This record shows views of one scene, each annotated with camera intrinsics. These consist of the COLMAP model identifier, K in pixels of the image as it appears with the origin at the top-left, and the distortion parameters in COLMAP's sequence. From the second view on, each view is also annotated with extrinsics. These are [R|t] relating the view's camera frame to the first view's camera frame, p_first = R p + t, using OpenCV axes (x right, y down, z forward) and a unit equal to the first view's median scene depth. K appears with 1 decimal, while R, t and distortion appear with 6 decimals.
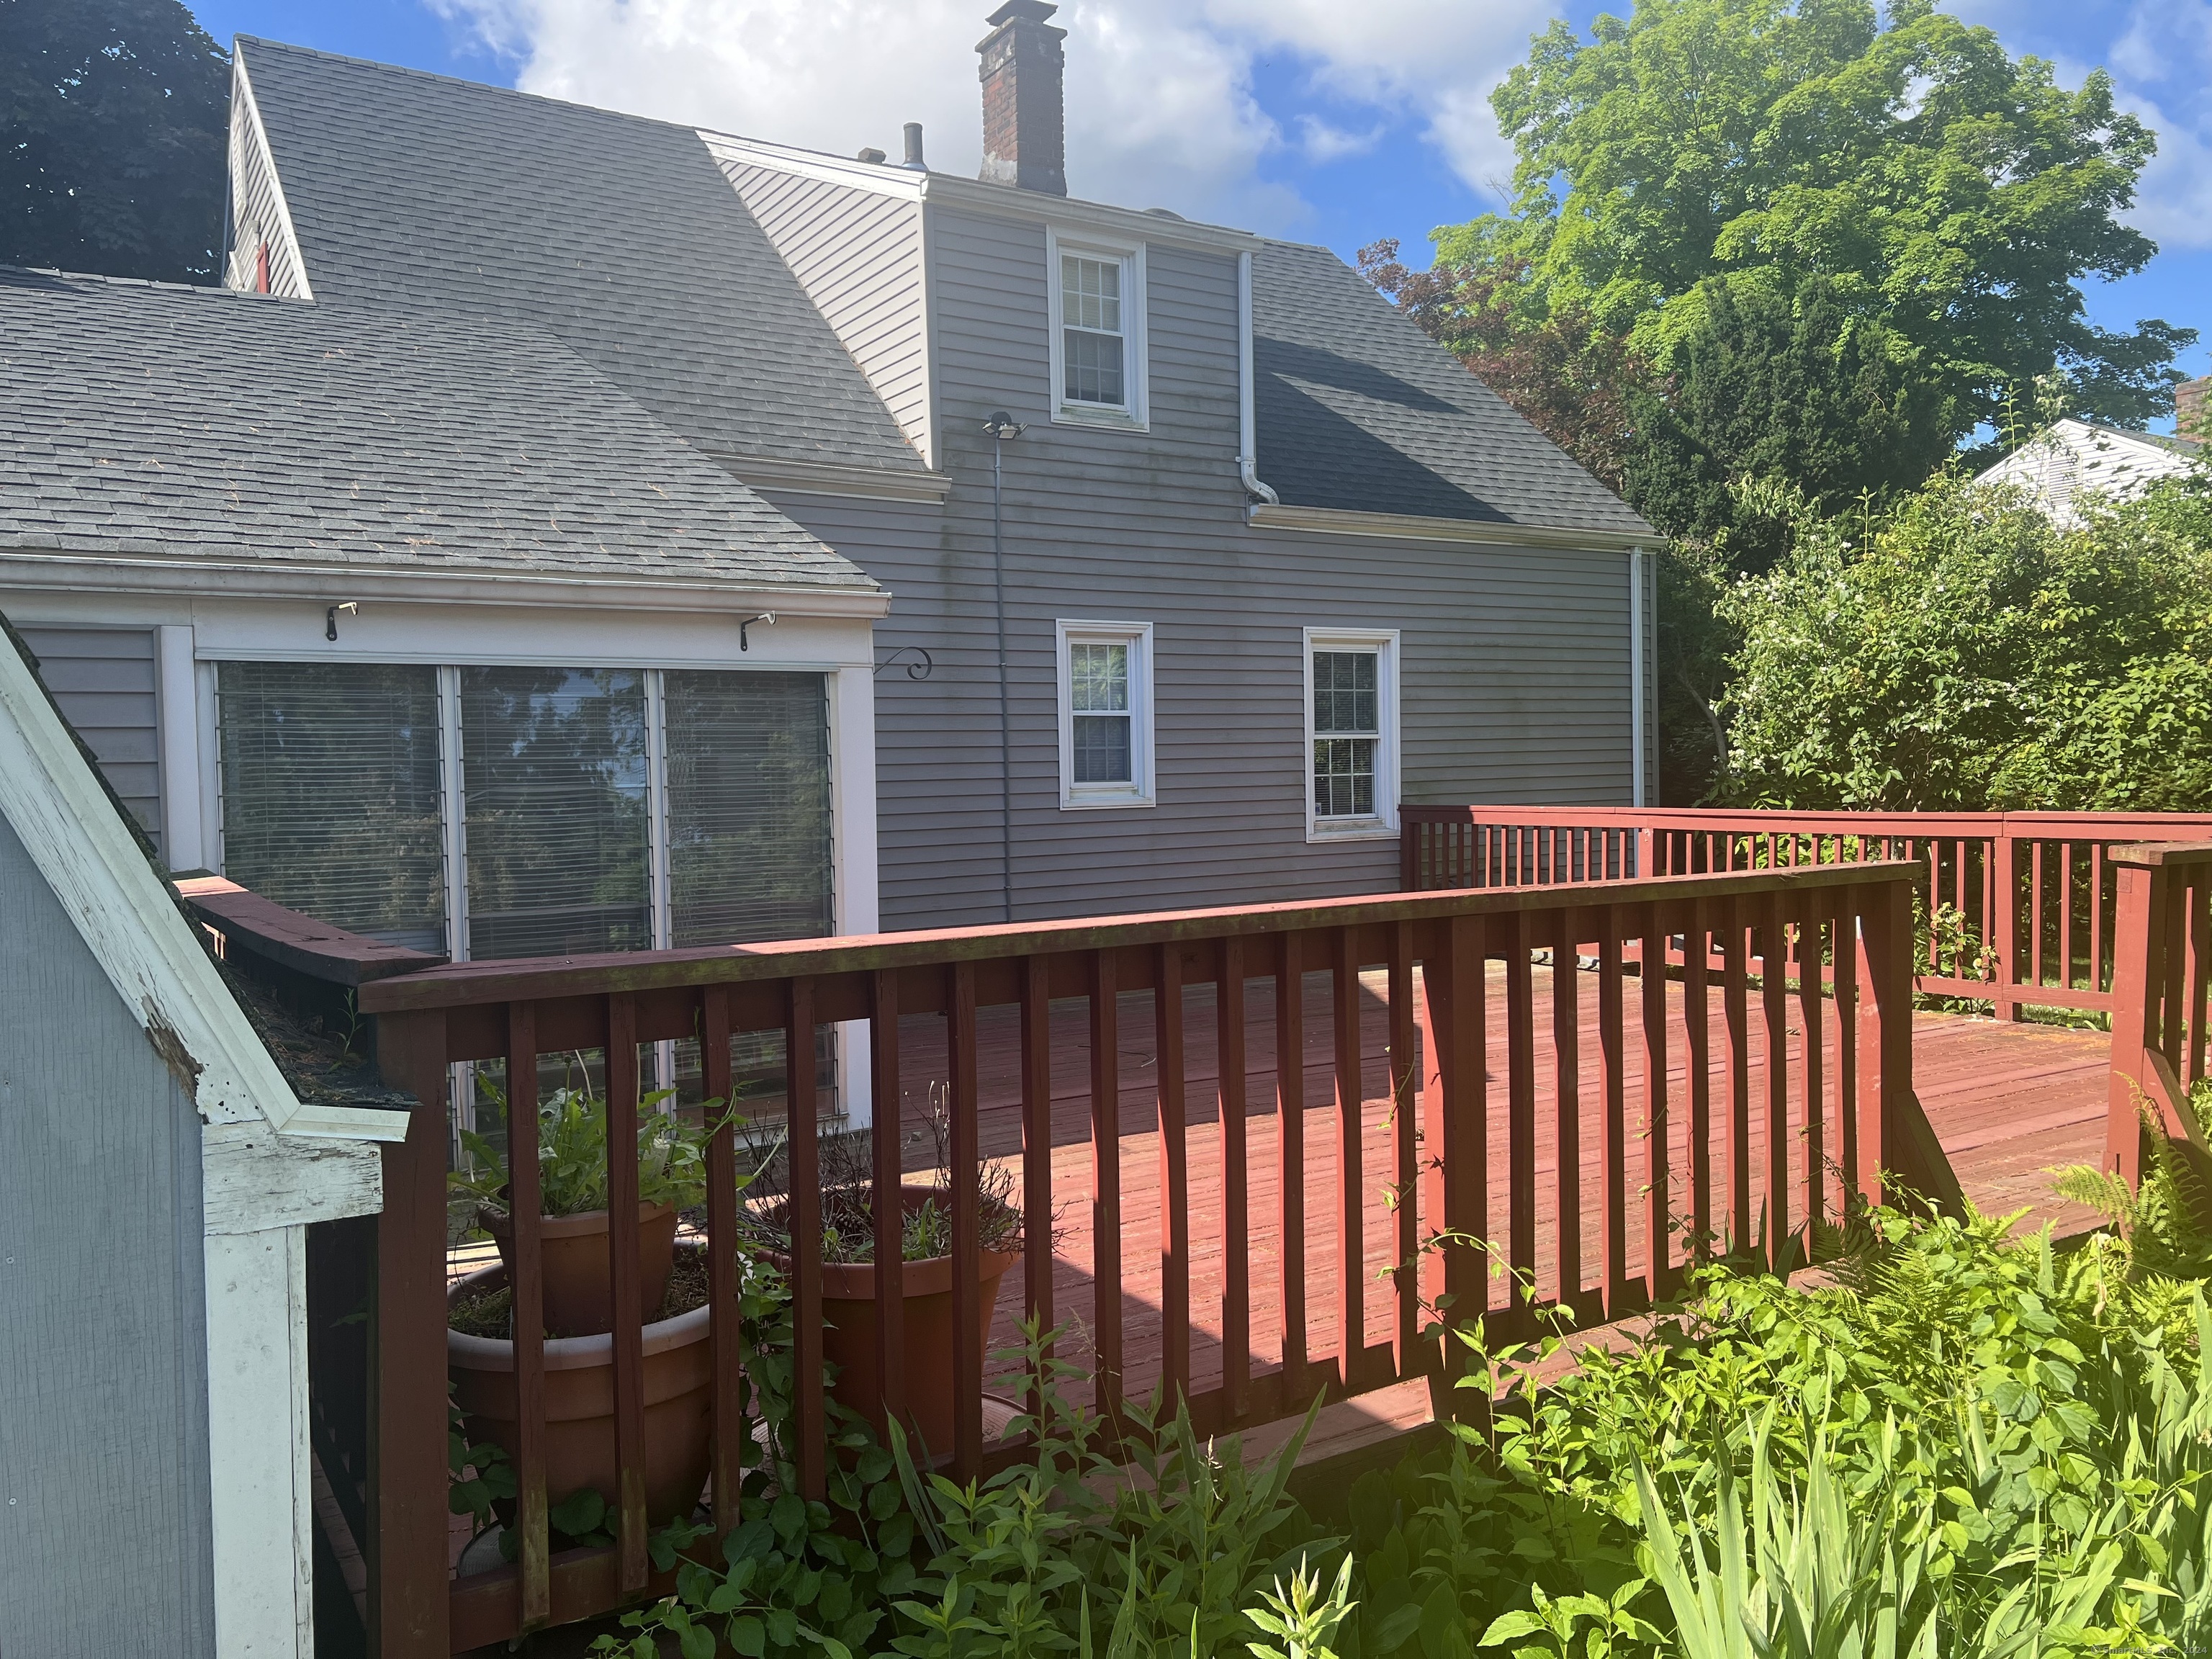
lens RADIAL K [[1673.0, 0, 1104.9], [0, 1673.0, 867.0], [0, 0, 1]] dist [-0.000951, -0.001038]
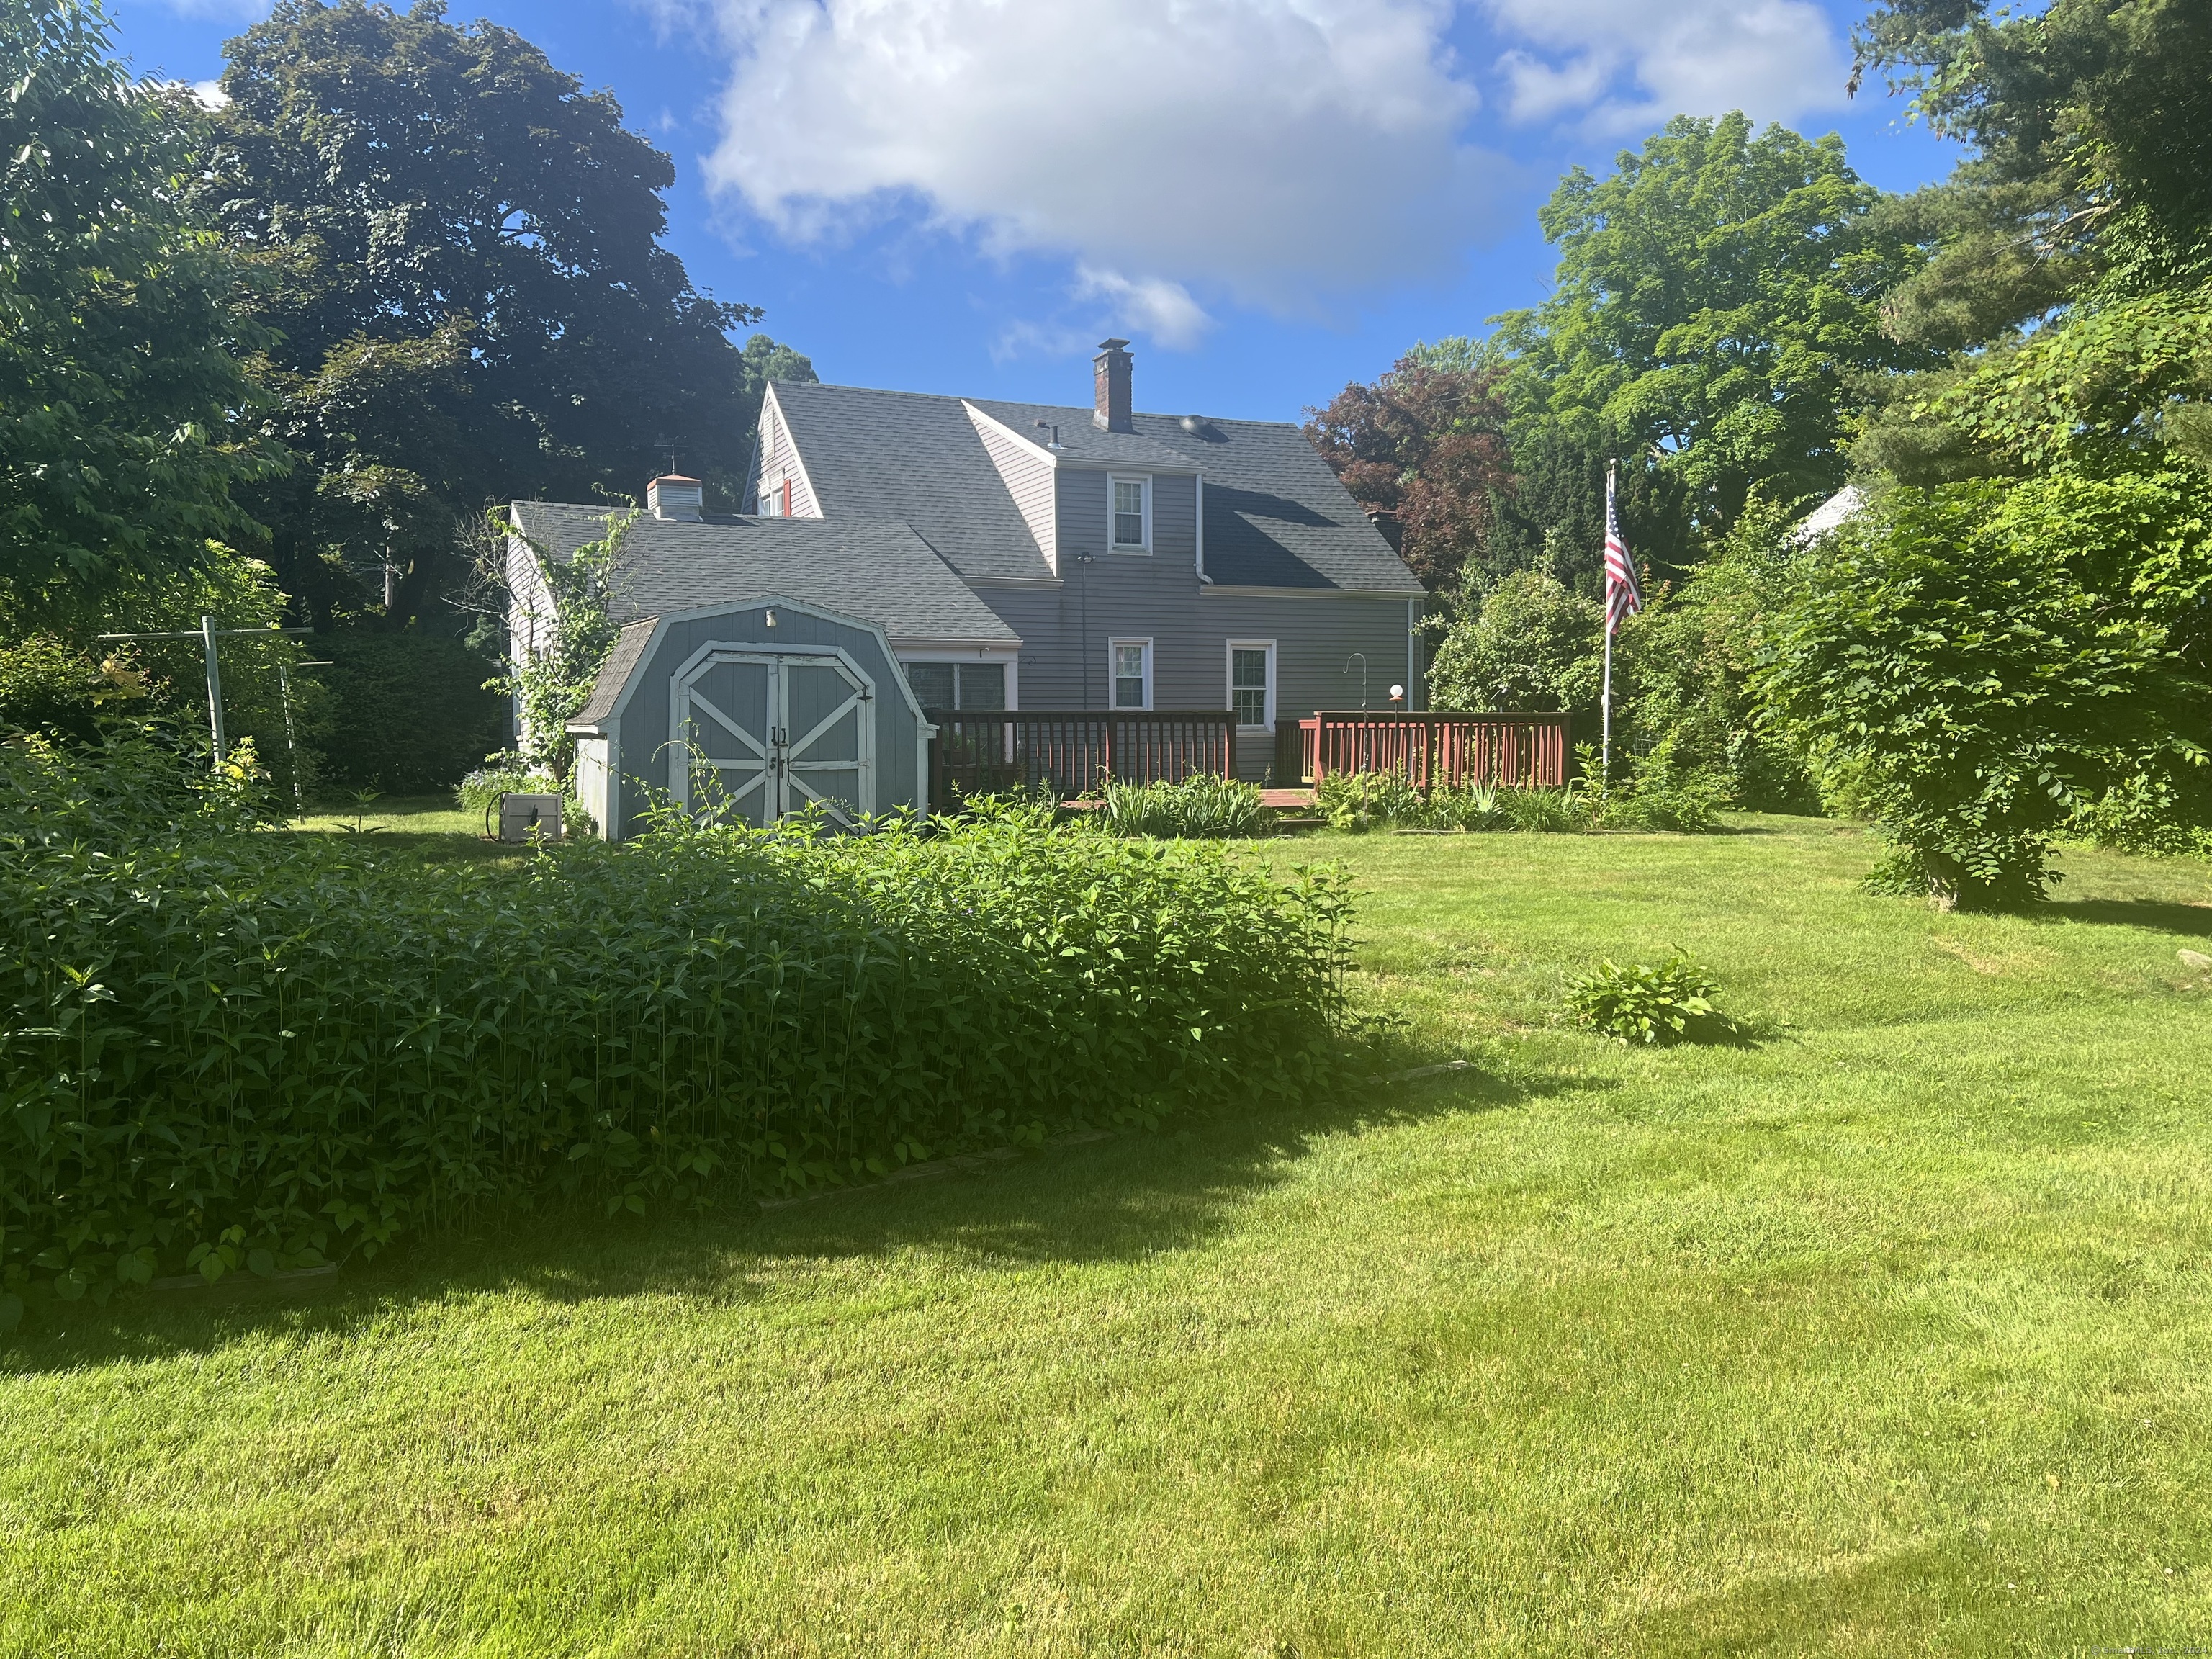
lens RADIAL K [[1683.8, 0, 1106.0], [0, 1683.8, 829.5], [0, 0, 1]] dist [0.120853, -0.176413]
pose [[0.991365, 0.022283, -0.129222, 0.261179], [-0.022490, 0.999747, -0.000138, 0.115491], [0.129186, 0.003043, 0.991616, -1.266330]]
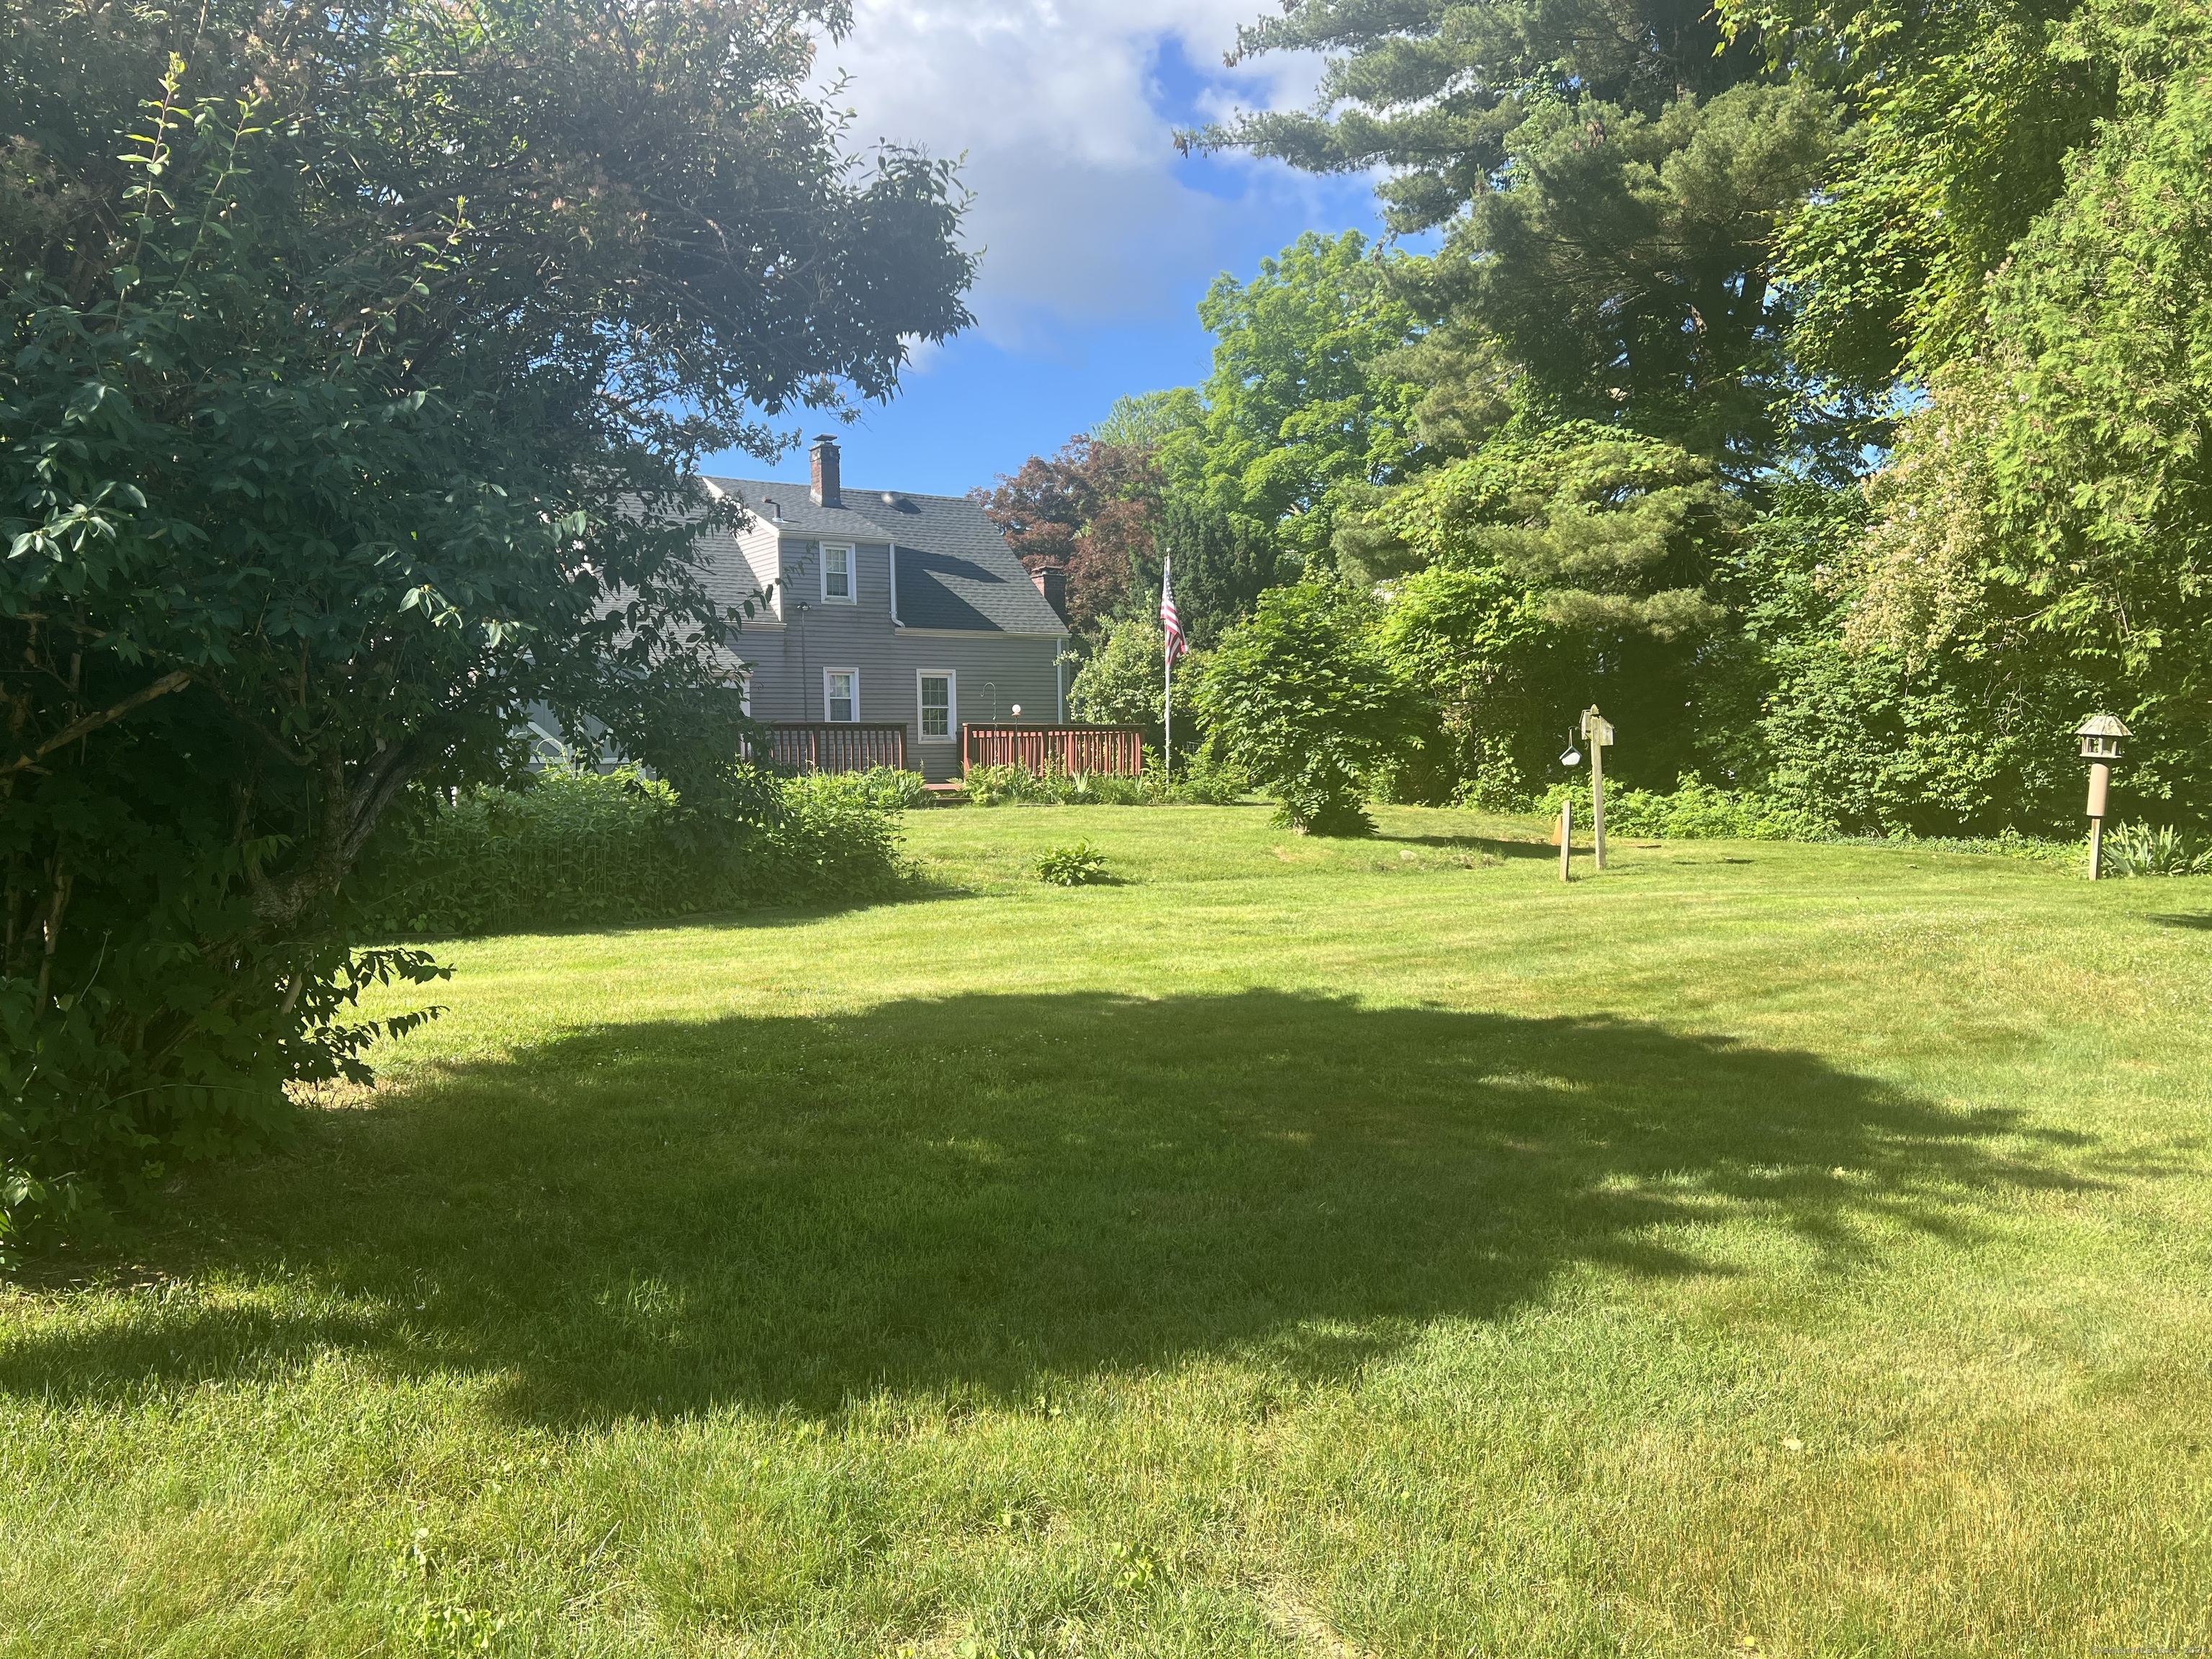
lens RADIAL K [[1668.9, 0, 1094.3], [0, 1668.9, 832.5], [0, 0, 1]] dist [0.228223, -0.477806]
pose [[0.999937, 0.007011, 0.008767, 0.413039], [-0.006911, 0.999911, -0.011386, 0.174336], [-0.008846, 0.011325, 0.999897, -1.949475]]
